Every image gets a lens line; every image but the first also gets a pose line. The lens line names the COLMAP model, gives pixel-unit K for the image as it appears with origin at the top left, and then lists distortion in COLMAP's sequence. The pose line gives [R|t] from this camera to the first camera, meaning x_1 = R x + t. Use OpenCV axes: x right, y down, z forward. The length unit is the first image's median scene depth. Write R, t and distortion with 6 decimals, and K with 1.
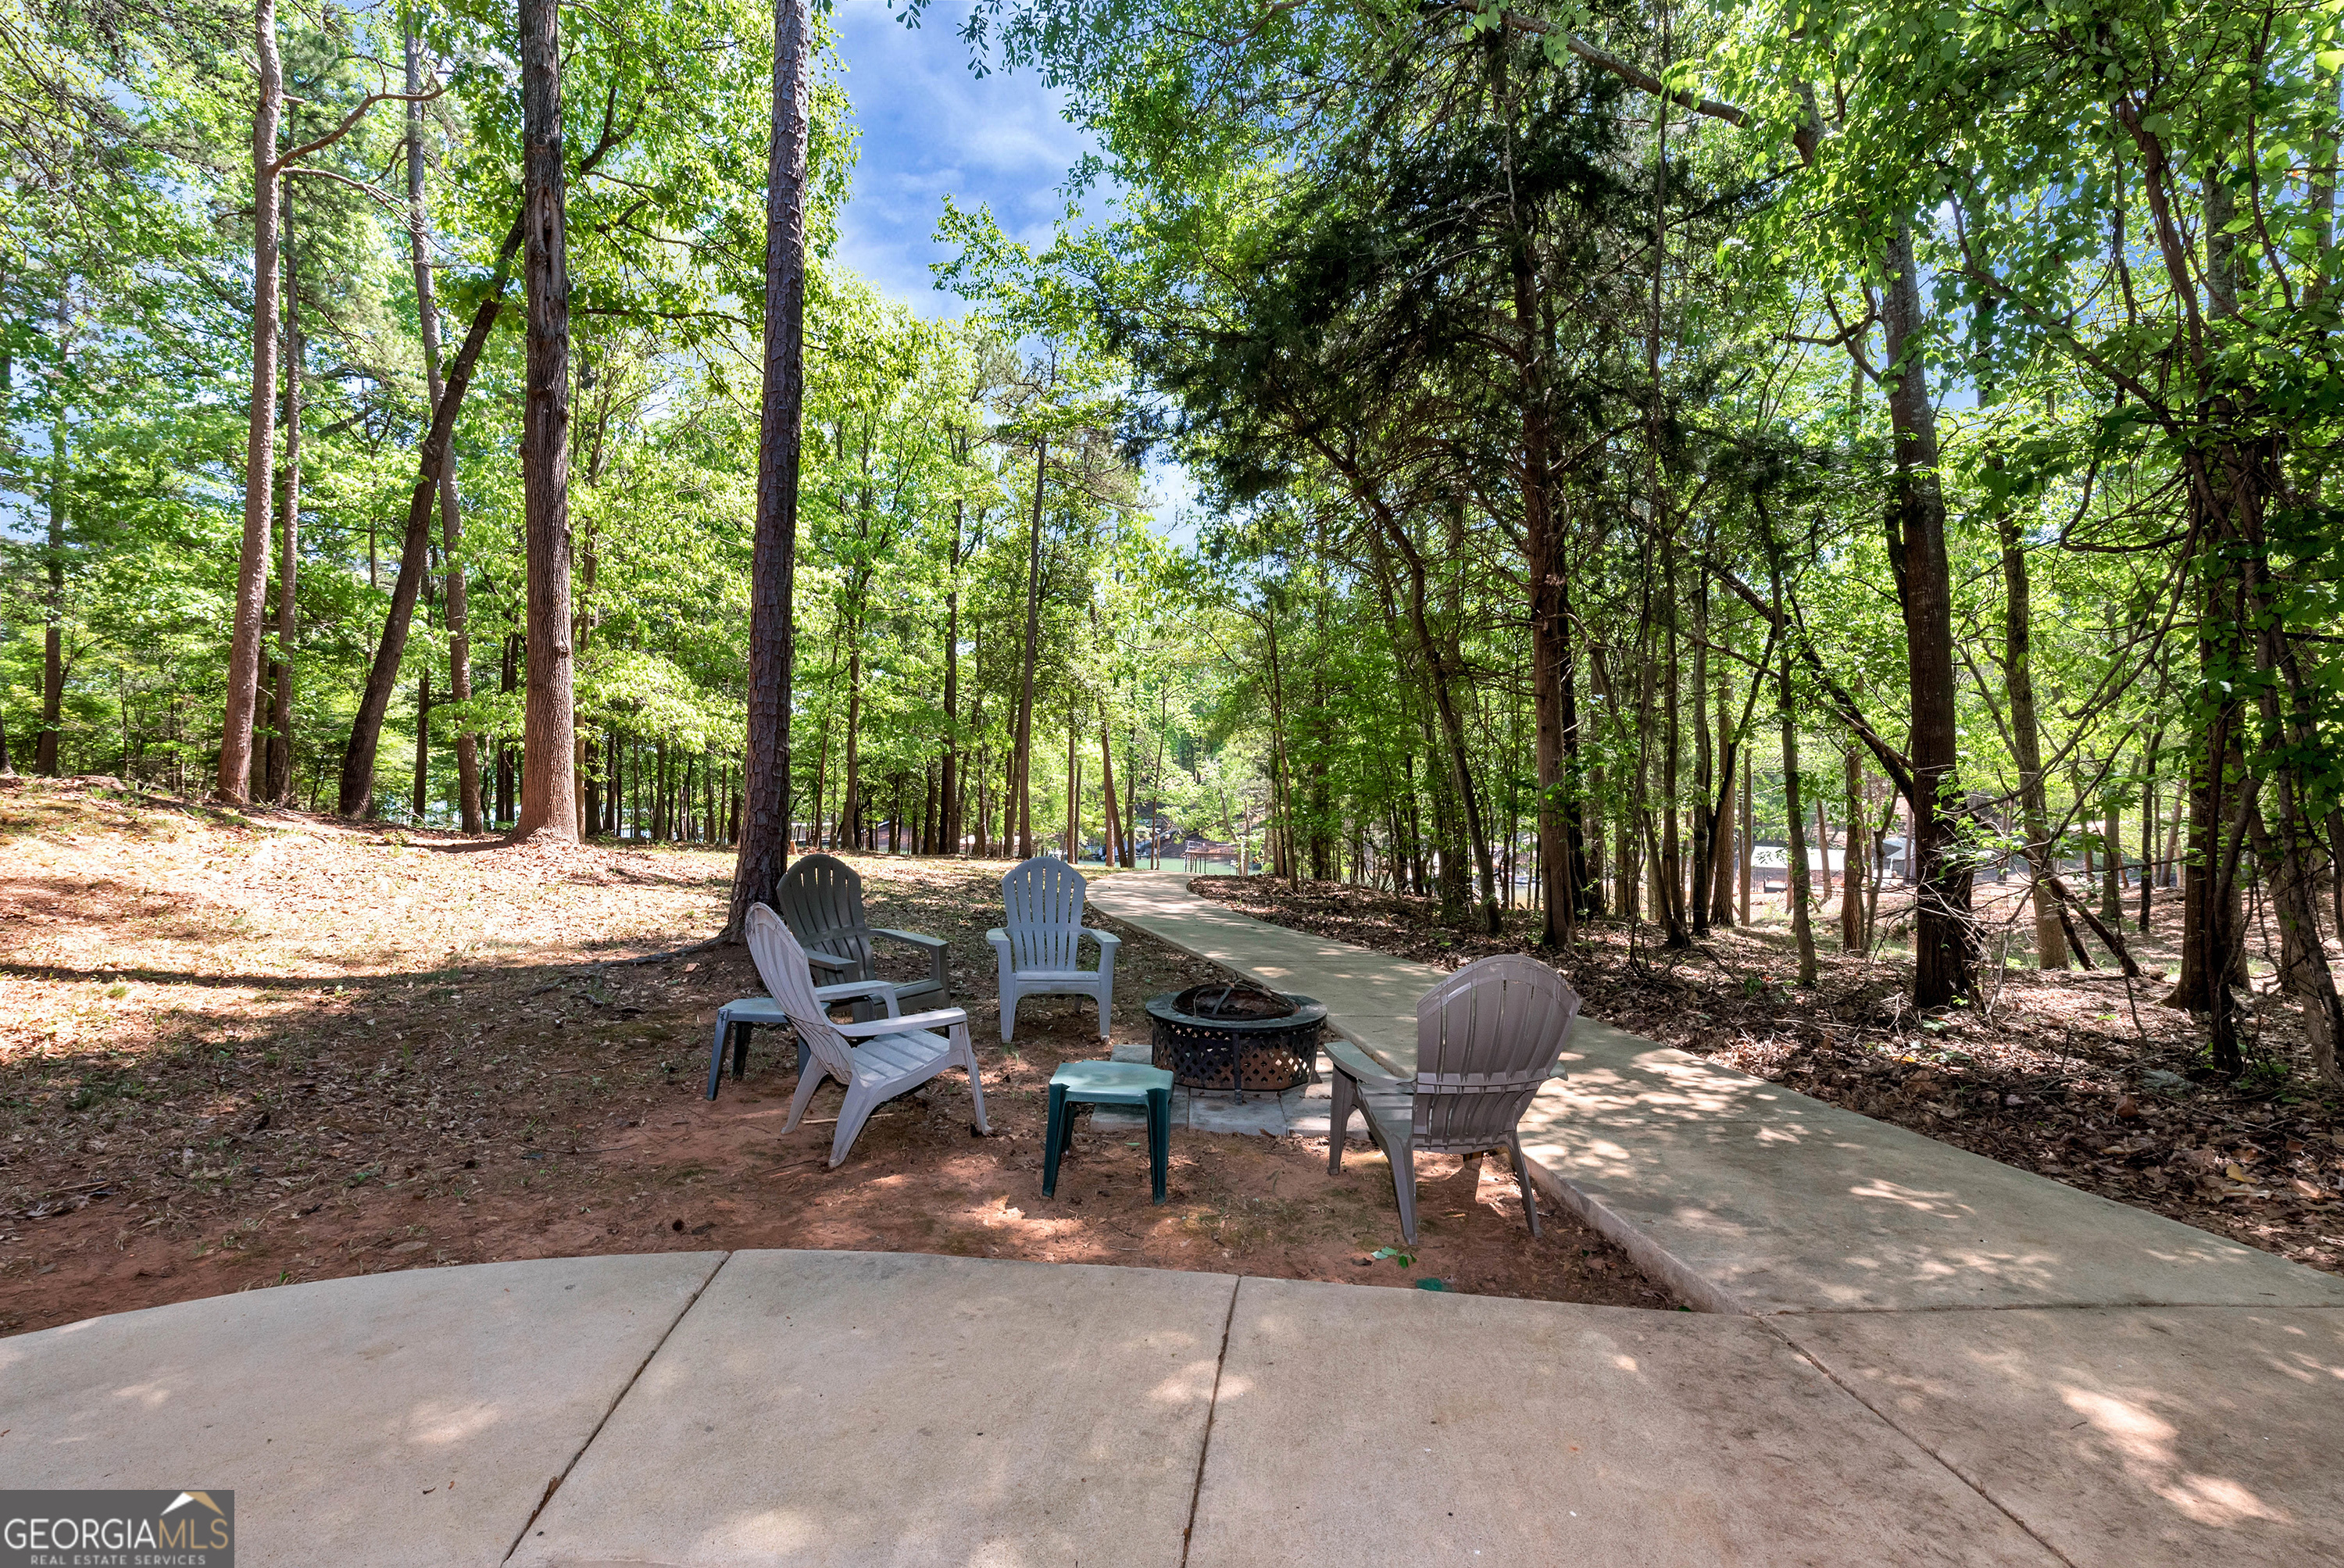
lens RADIAL K [[1039.0, 0, 1177.2], [0, 1039.0, 788.9], [0, 0, 1]] dist [0.003254, -0.000369]
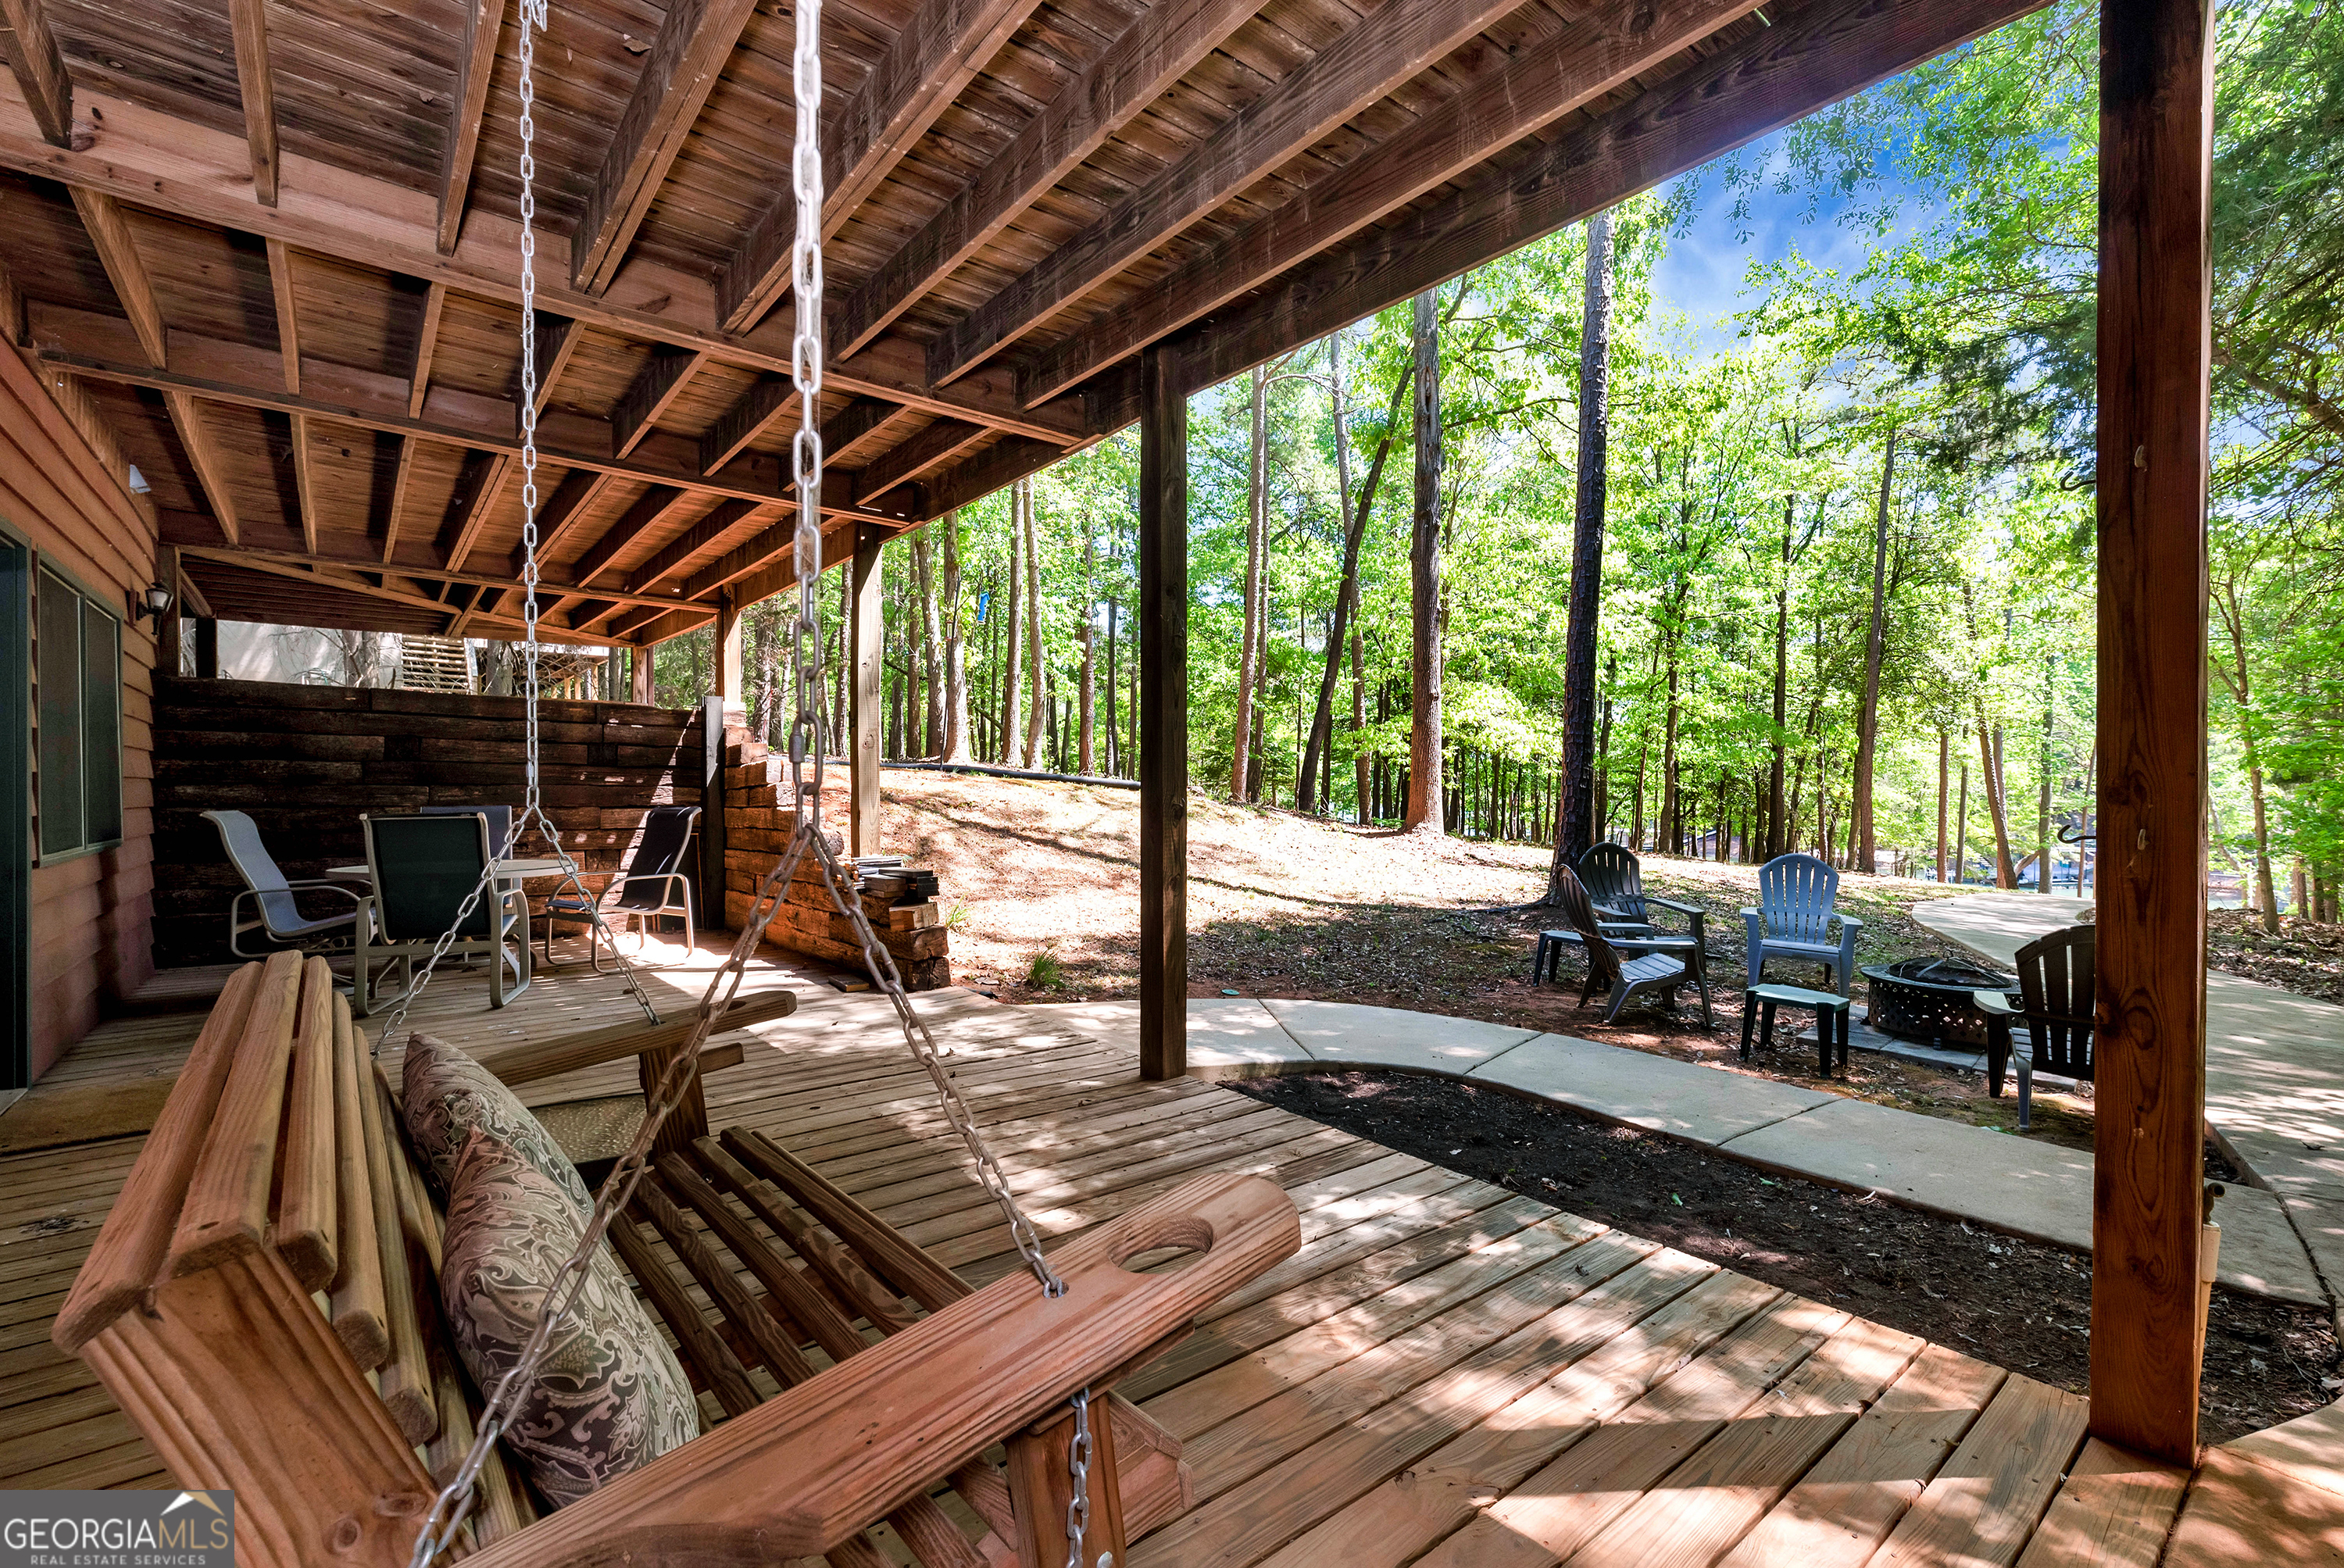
lens RADIAL K [[1039.0, 0, 1178.2], [0, 1039.0, 800.4], [0, 0, 1]] dist [0.003254, -0.000369]
pose [[0.728969, 0.009186, -0.684485, 0.054281], [-0.005162, 0.999955, 0.007922, -0.001287], [0.684527, -0.002241, 0.728984, -0.121397]]
